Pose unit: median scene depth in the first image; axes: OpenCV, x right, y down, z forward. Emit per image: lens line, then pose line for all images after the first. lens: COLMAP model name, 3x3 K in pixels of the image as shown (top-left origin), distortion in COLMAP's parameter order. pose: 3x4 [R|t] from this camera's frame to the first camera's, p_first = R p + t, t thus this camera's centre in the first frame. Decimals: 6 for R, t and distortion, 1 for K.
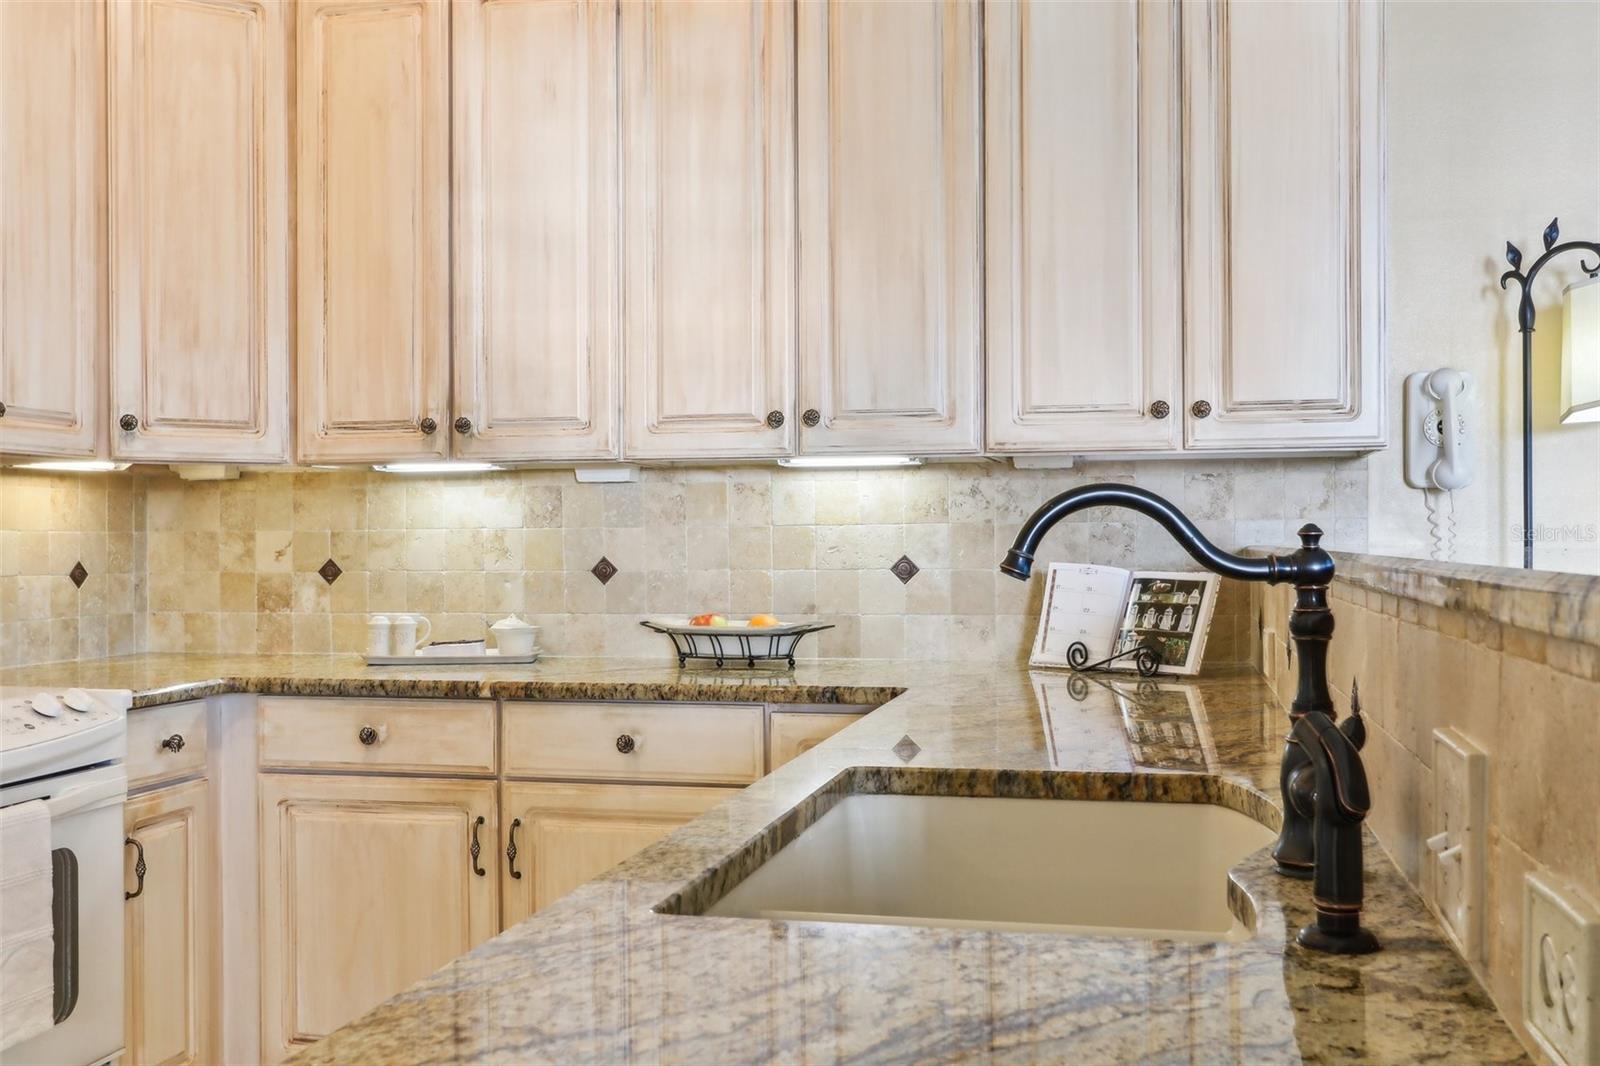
lens RADIAL K [[1592.4, 0, 796.7], [0, 1592.4, 530.9], [0, 0, 1]] dist [0.022666, 0.000000]
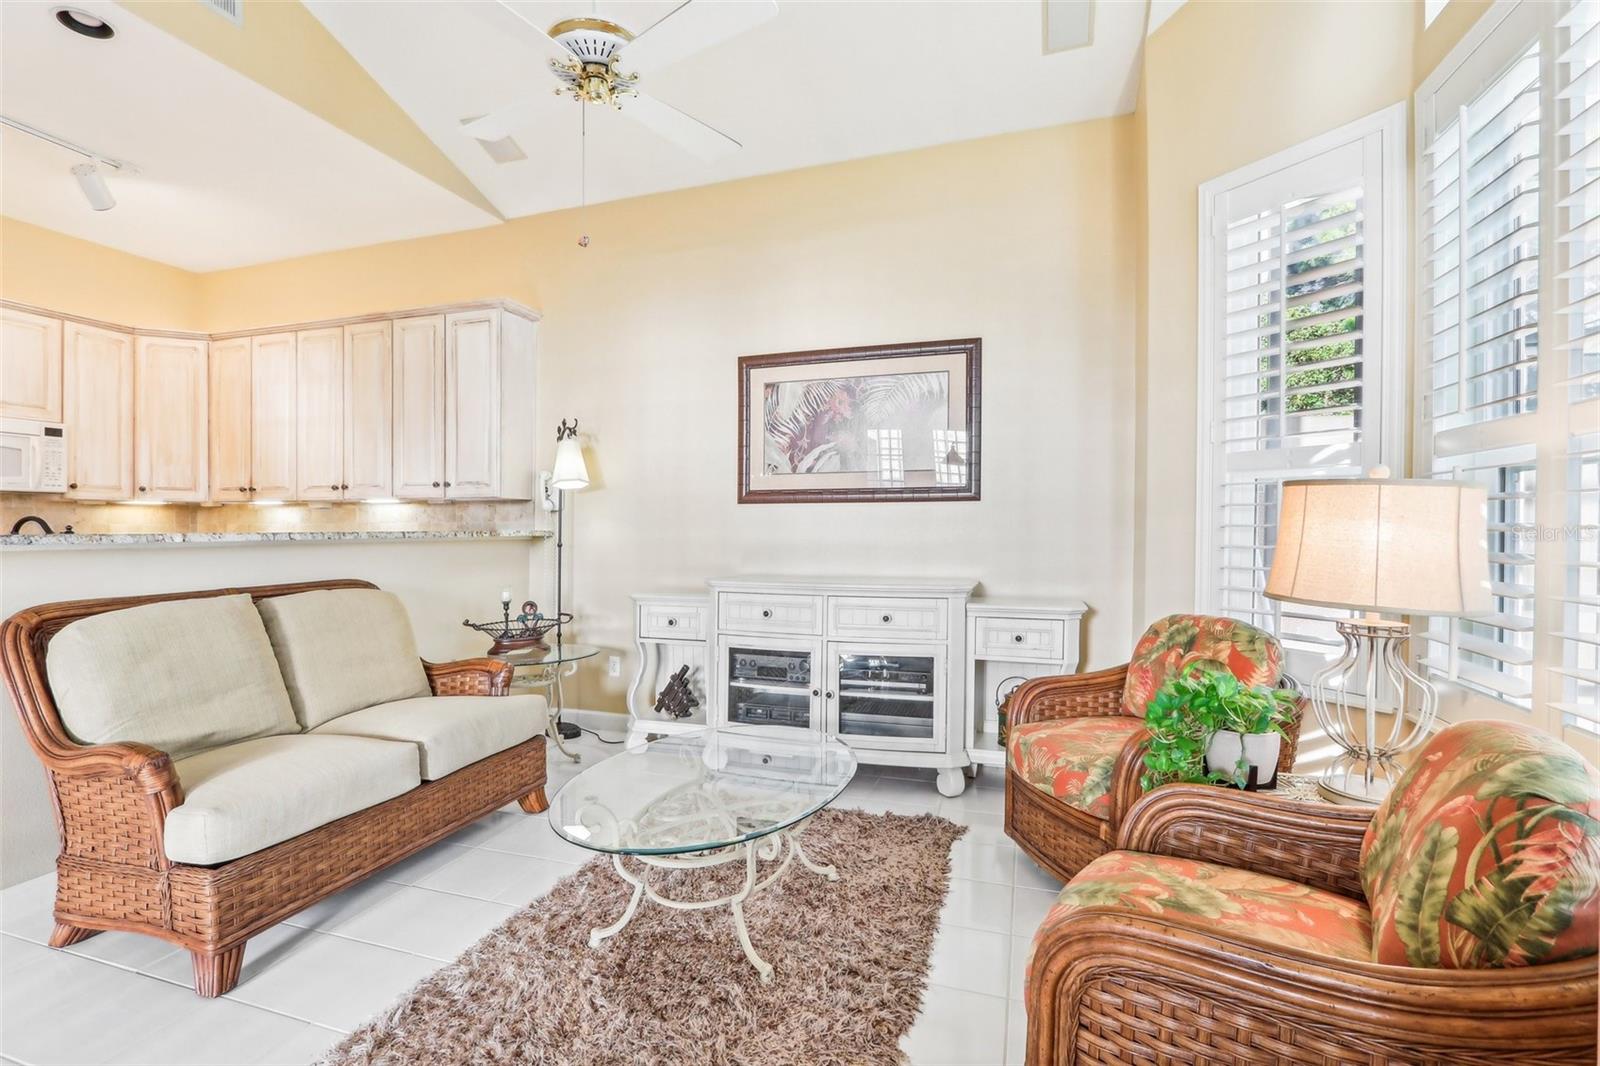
lens RADIAL K [[751.4, 0, 796.4], [0, 751.4, 534.8], [0, 0, 1]] dist [-0.013933, 0.002376]
pose [[0.996125, 0.004205, -0.087851, 0.950985], [-0.002778, 0.999862, 0.016363, -0.006598], [0.087908, -0.016055, 0.995999, -0.306840]]
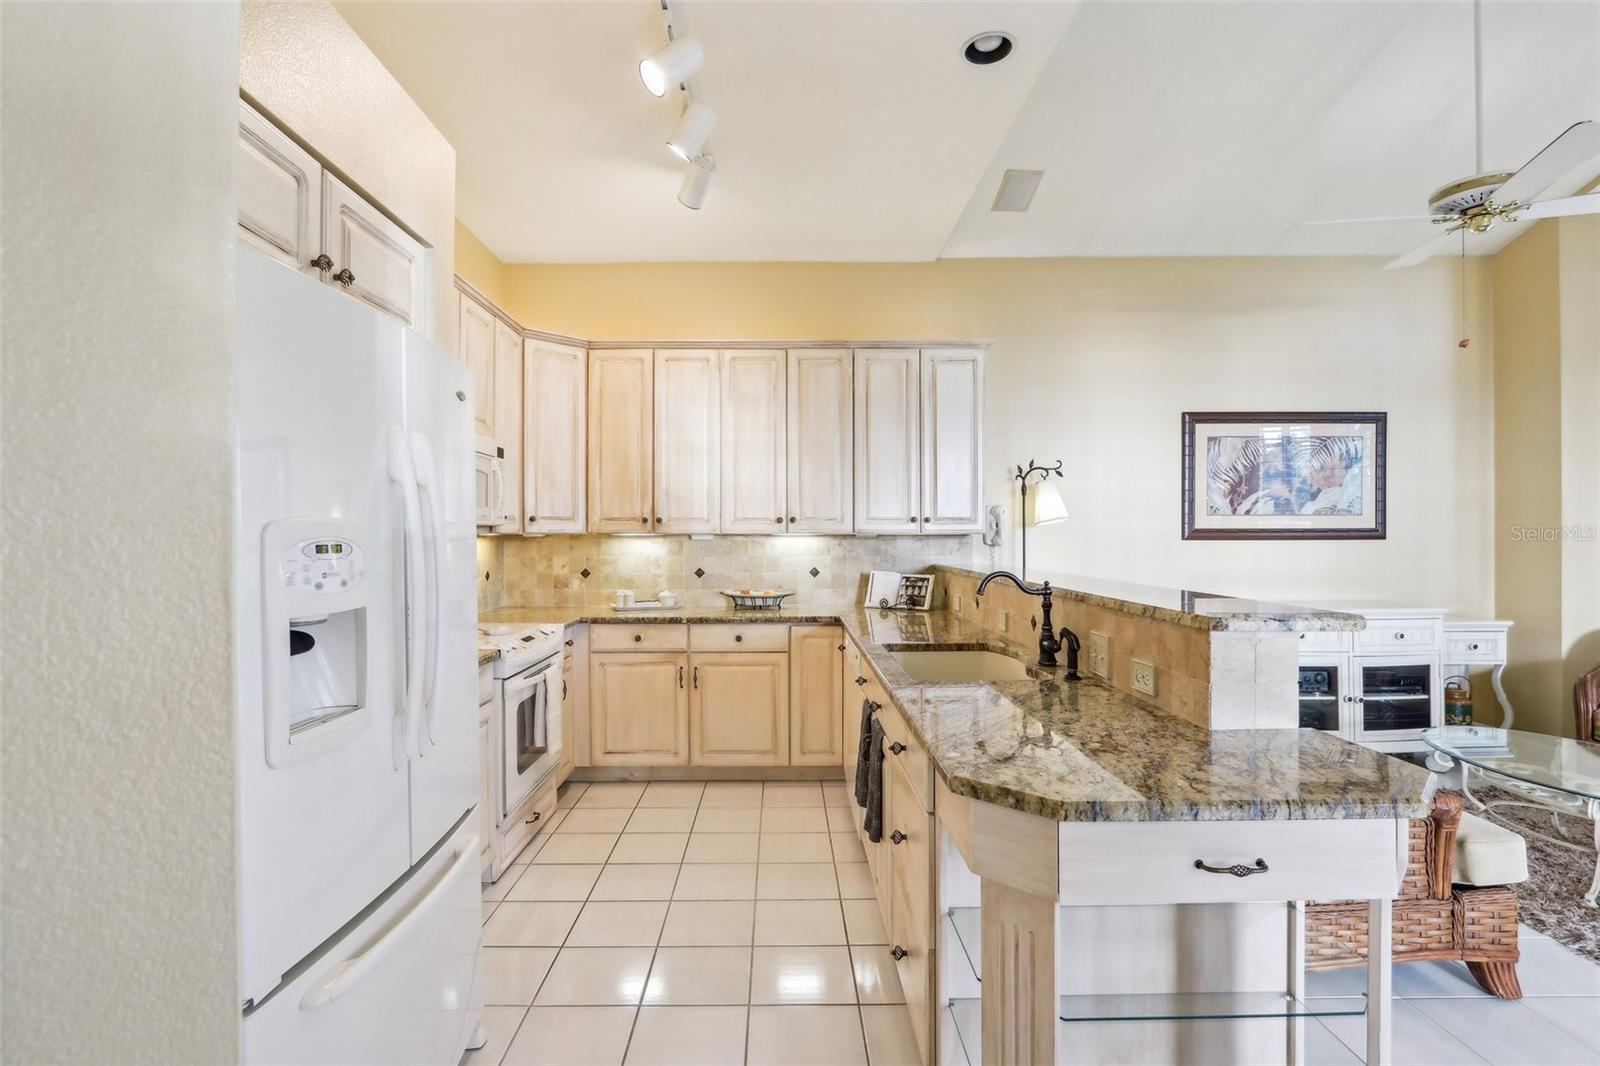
lens RADIAL K [[751.4, 0, 796.3], [0, 751.4, 535.6], [0, 0, 1]] dist [-0.013933, 0.002376]
pose [[0.970433, 0.003680, 0.241342, -0.296910], [-0.004956, 0.999977, 0.004681, -0.048652], [-0.241319, -0.005739, 0.970429, -0.274330]]
